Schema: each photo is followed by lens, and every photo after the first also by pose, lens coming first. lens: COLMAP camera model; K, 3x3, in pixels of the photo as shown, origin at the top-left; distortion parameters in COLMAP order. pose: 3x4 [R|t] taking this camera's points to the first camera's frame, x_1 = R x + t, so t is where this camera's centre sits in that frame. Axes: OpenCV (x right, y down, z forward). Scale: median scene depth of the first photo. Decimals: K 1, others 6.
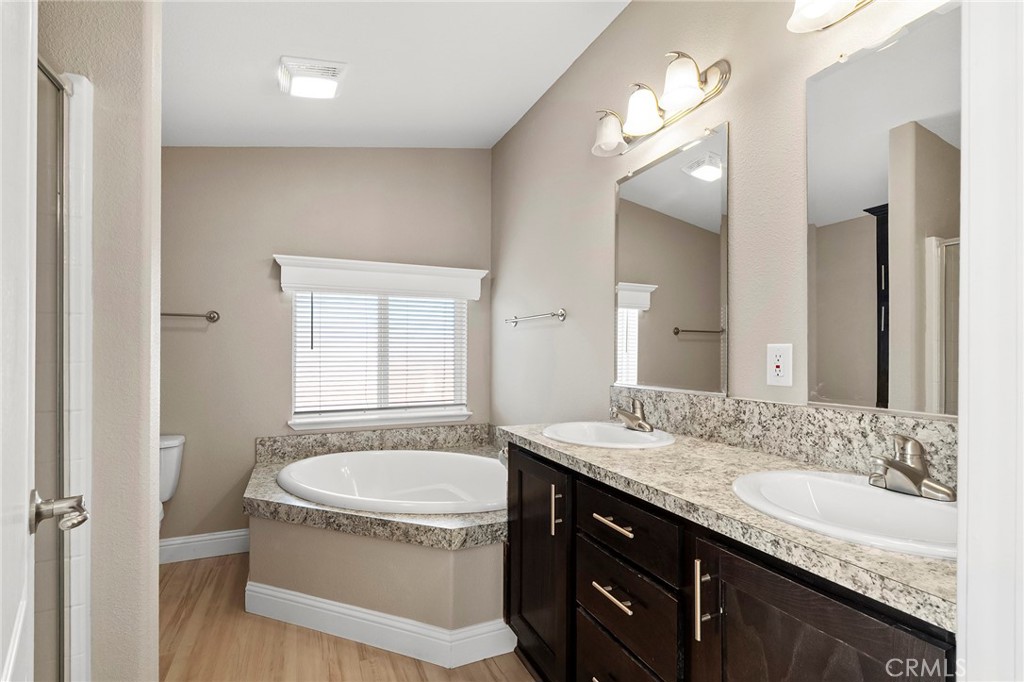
lens RADIAL K [[480.3, 0, 515.9], [0, 480.3, 346.3], [0, 0, 1]] dist [-0.004961, -0.000420]
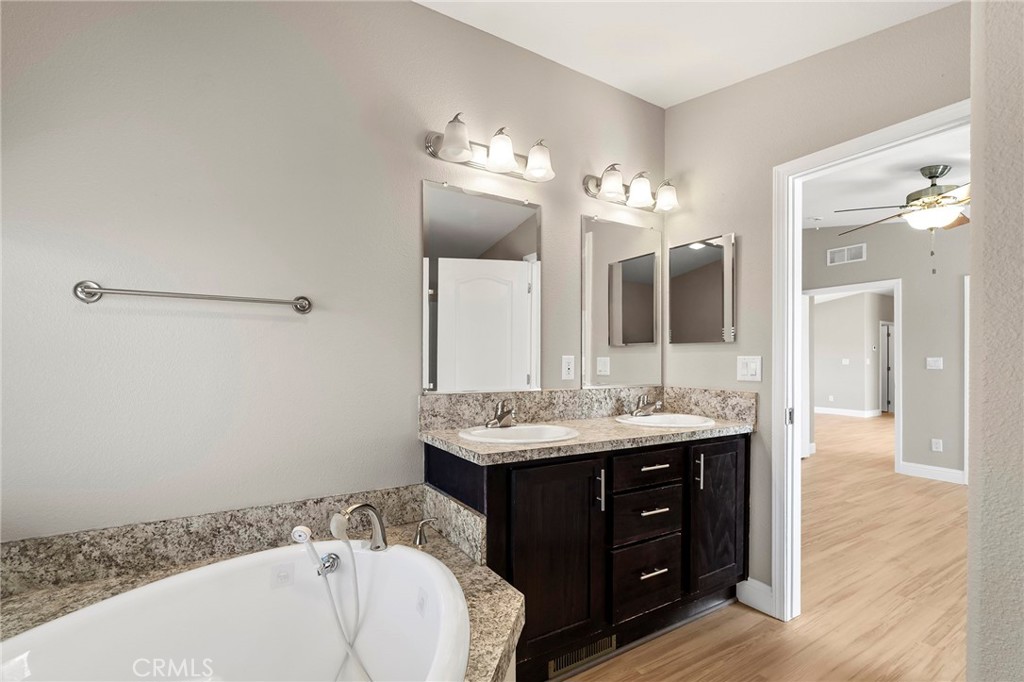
lens RADIAL K [[459.0, 0, 509.7], [0, 459.0, 356.1], [0, 0, 1]] dist [-0.003295, 0.000884]
pose [[-0.120829, 0.006054, 0.992655, -0.609366], [-0.017489, 0.999813, -0.008227, 0.008262], [-0.992519, -0.018354, -0.120701, 0.803308]]
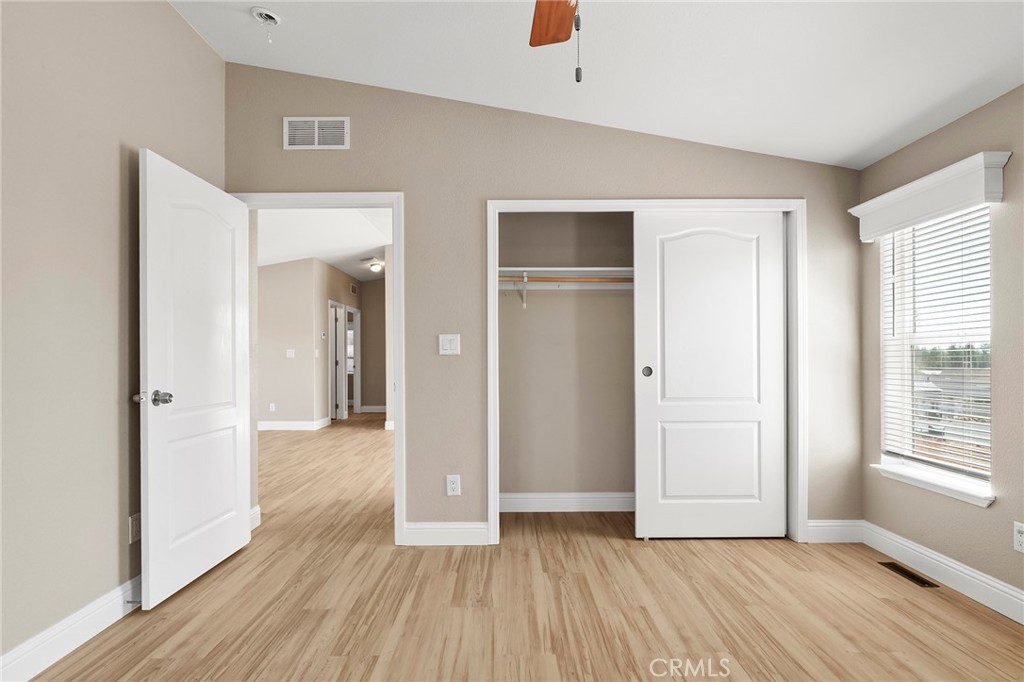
lens RADIAL K [[571.3, 0, 501.1], [0, 571.3, 354.9], [0, 0, 1]] dist [-0.000243, 0.000666]
pose [[-0.904603, 0.006548, 0.426205, 0.355518], [-0.000847, 0.999852, -0.017160, 0.039956], [-0.426254, -0.015884, -0.904464, 0.022375]]
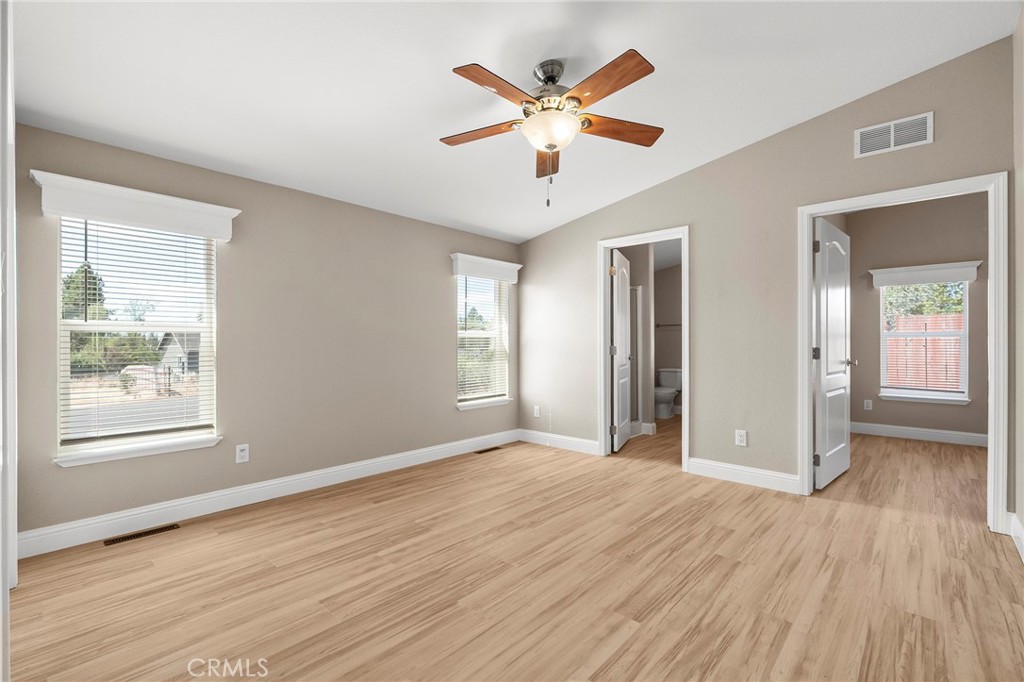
lens RADIAL K [[459.0, 0, 512.7], [0, 459.0, 343.5], [0, 0, 1]] dist [-0.003295, 0.000884]
pose [[0.393212, -0.002624, -0.919444, 1.396518], [0.009581, 0.999953, 0.001244, 0.031607], [0.919398, -0.009298, 0.393218, -0.996700]]
